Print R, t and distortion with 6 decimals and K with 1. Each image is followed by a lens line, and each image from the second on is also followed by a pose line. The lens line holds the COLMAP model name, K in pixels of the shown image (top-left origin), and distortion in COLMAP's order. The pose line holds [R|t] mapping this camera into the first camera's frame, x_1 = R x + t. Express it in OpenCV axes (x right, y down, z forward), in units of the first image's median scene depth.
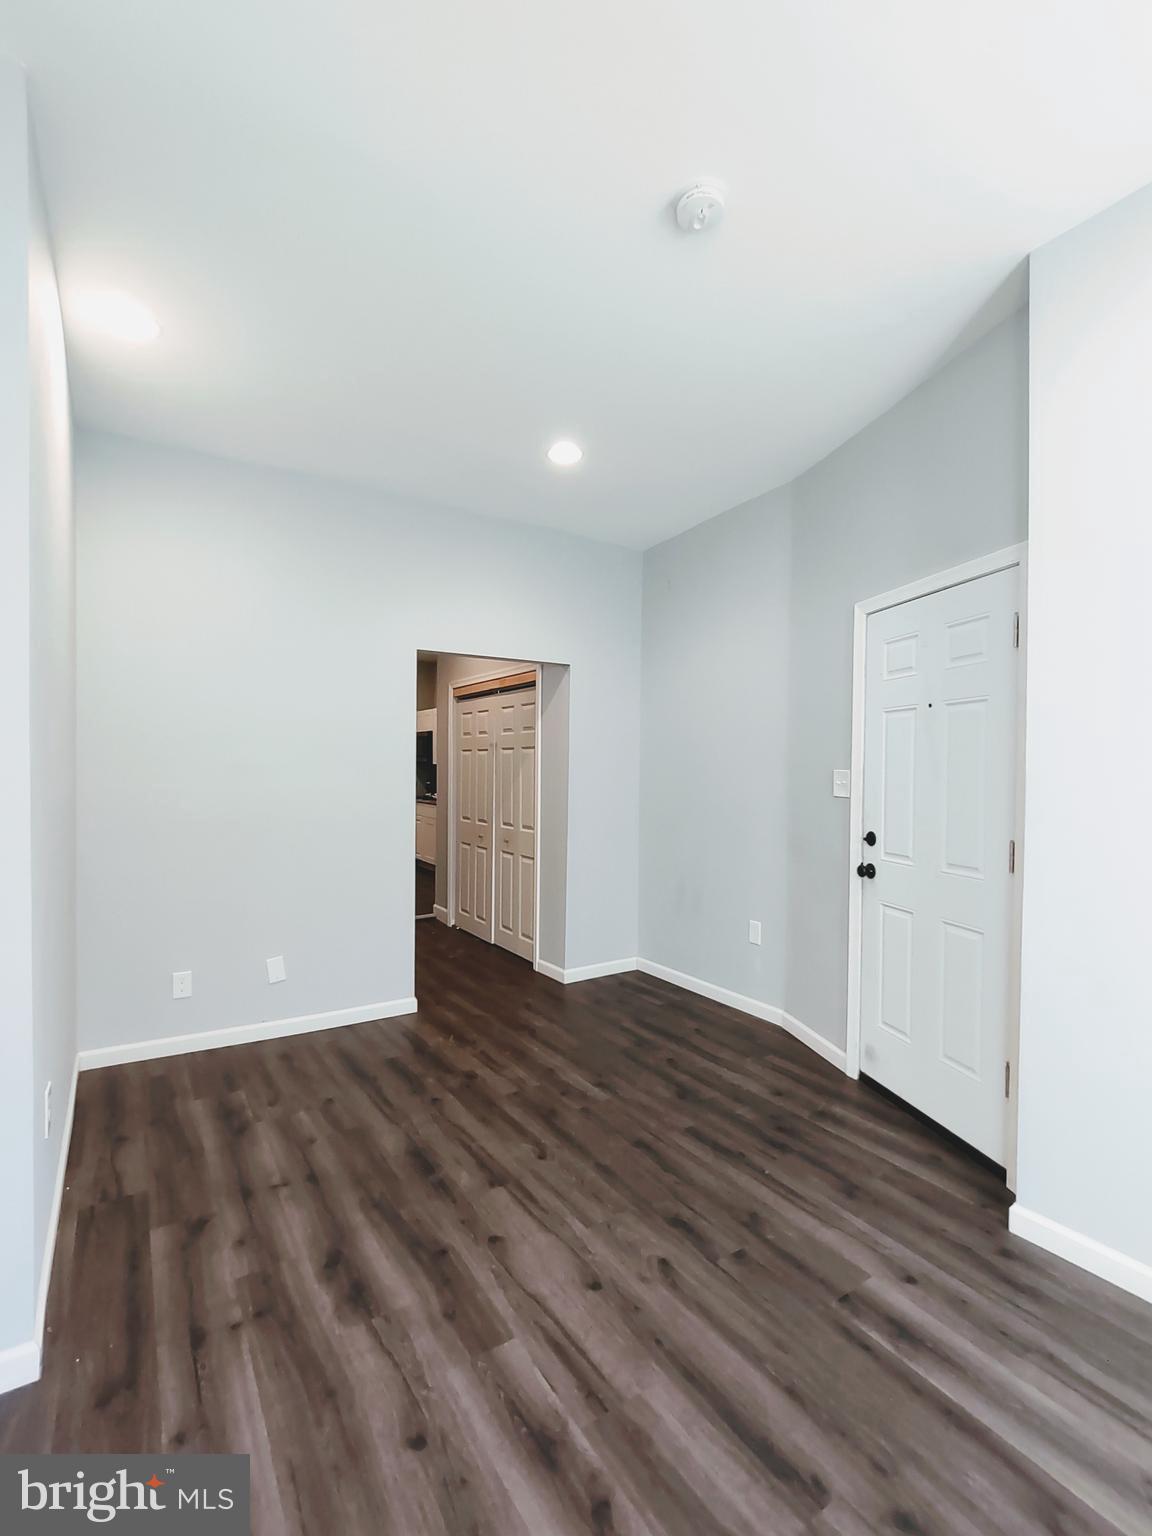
lens RADIAL K [[701.0, 0, 572.9], [0, 701.0, 777.1], [0, 0, 1]] dist [-0.003339, 0.007344]
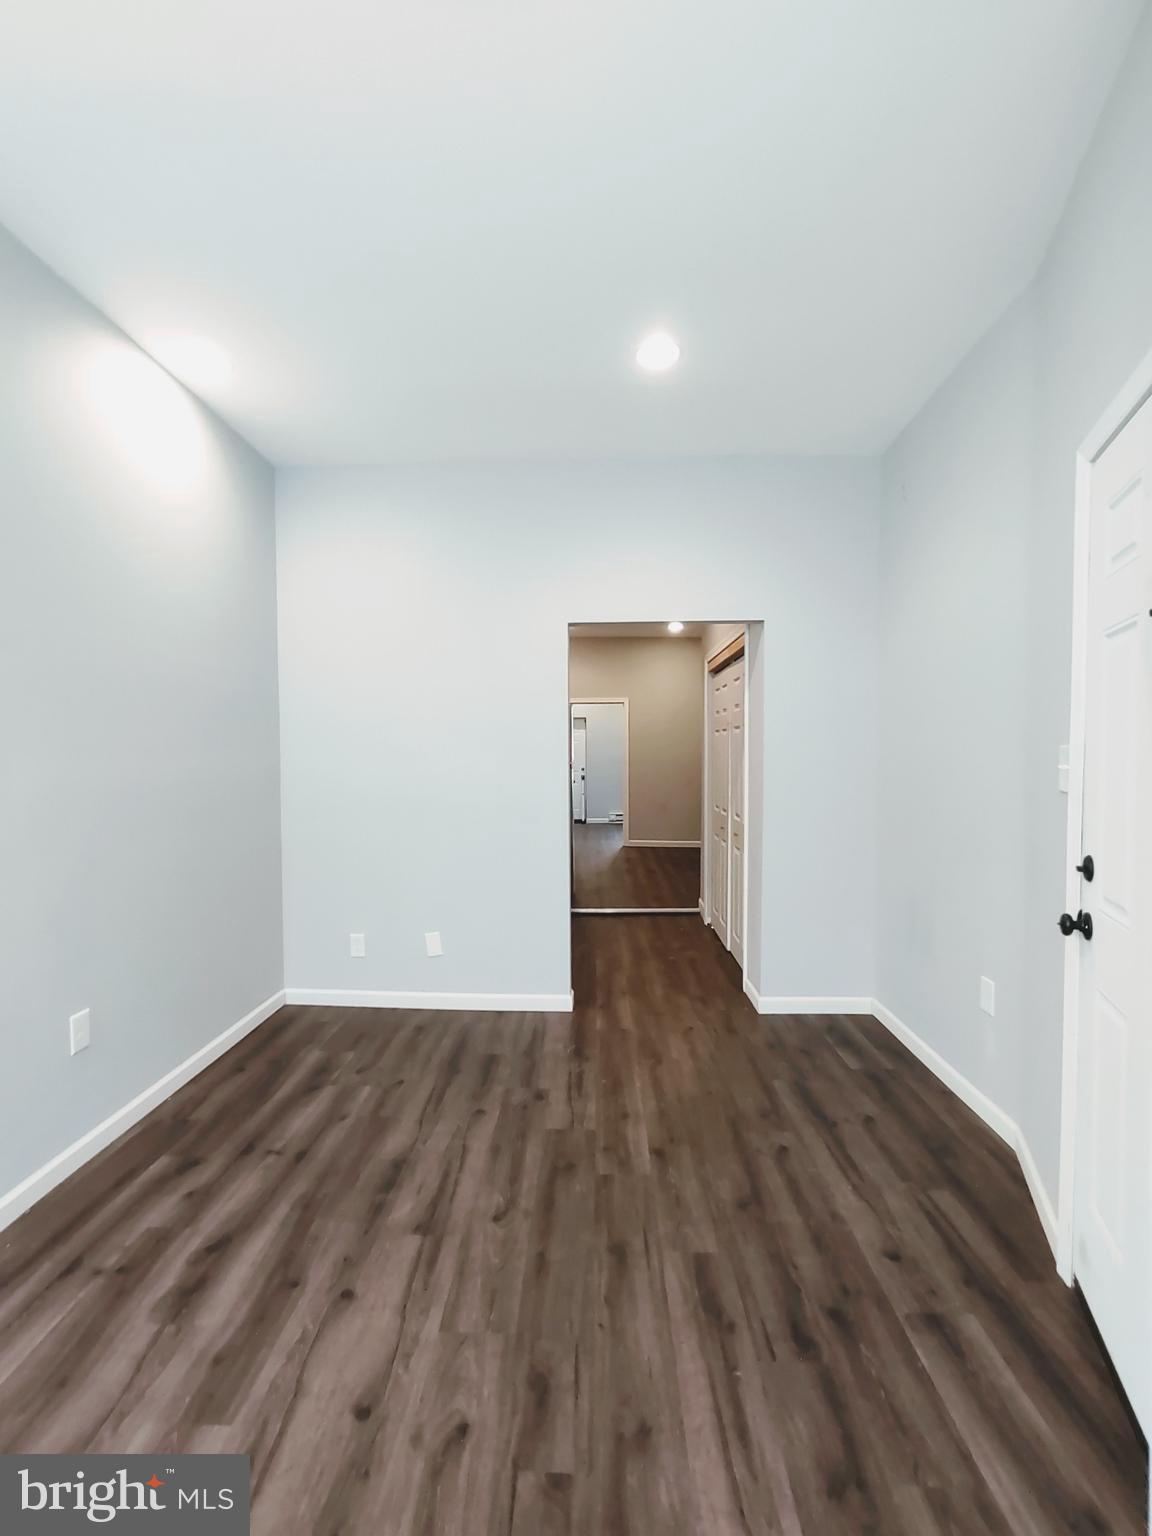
lens RADIAL K [[701.0, 0, 572.9], [0, 701.0, 777.1], [0, 0, 1]] dist [-0.003339, 0.007344]
pose [[0.818808, 0.011258, -0.573957, 0.425800], [0.001017, 0.999778, 0.021060, 0.003439], [0.574066, -0.017828, 0.818615, 0.327529]]
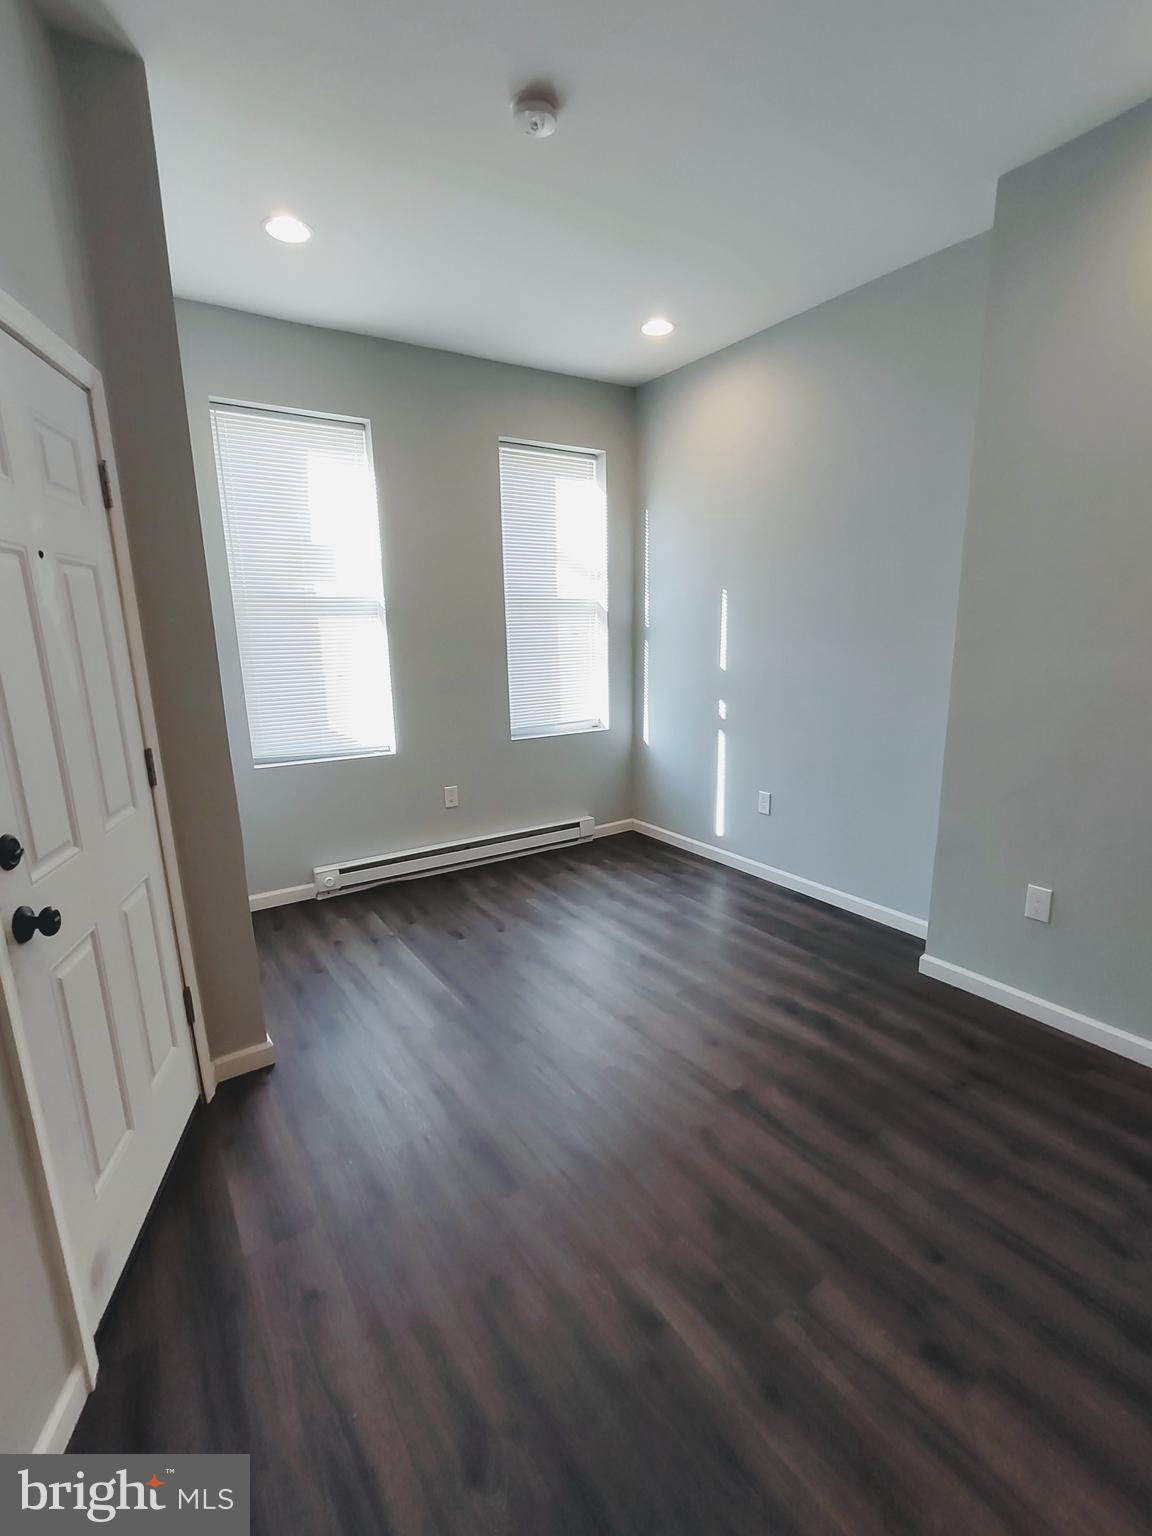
lens RADIAL K [[701.0, 0, 572.9], [0, 701.0, 777.1], [0, 0, 1]] dist [-0.003339, 0.007344]
pose [[-0.999892, 0.013108, -0.006600, 0.097371], [0.011249, 0.973387, 0.228890, -0.052040], [0.009425, 0.228791, -0.973430, 1.463954]]
